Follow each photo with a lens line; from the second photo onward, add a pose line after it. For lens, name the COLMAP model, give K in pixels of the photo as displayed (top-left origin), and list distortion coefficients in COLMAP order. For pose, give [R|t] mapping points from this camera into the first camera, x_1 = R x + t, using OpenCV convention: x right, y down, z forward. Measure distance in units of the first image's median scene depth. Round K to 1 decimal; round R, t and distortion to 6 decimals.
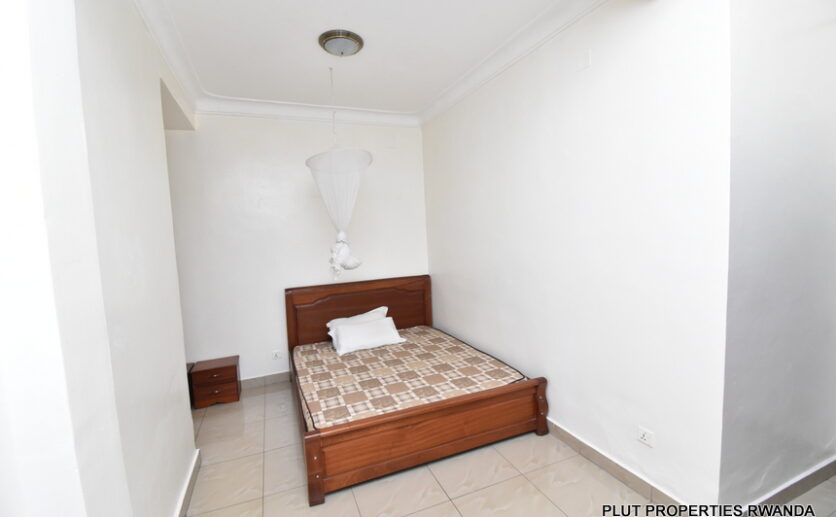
lens RADIAL K [[366.0, 0, 417.4], [0, 366.0, 256.8], [0, 0, 1]] dist [0.001022, -0.000409]
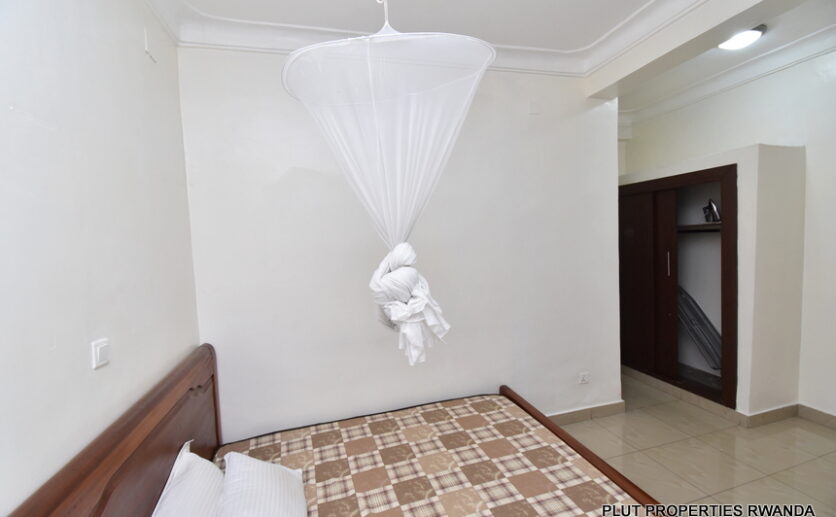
lens RADIAL K [[366.0, 0, 417.4], [0, 366.0, 256.8], [0, 0, 1]] dist [0.001022, -0.000409]
pose [[0.130802, -0.011524, 0.991342, -0.579138], [0.114278, 0.993443, -0.003529, -0.046060], [-0.984800, 0.113750, 0.131261, 0.867972]]
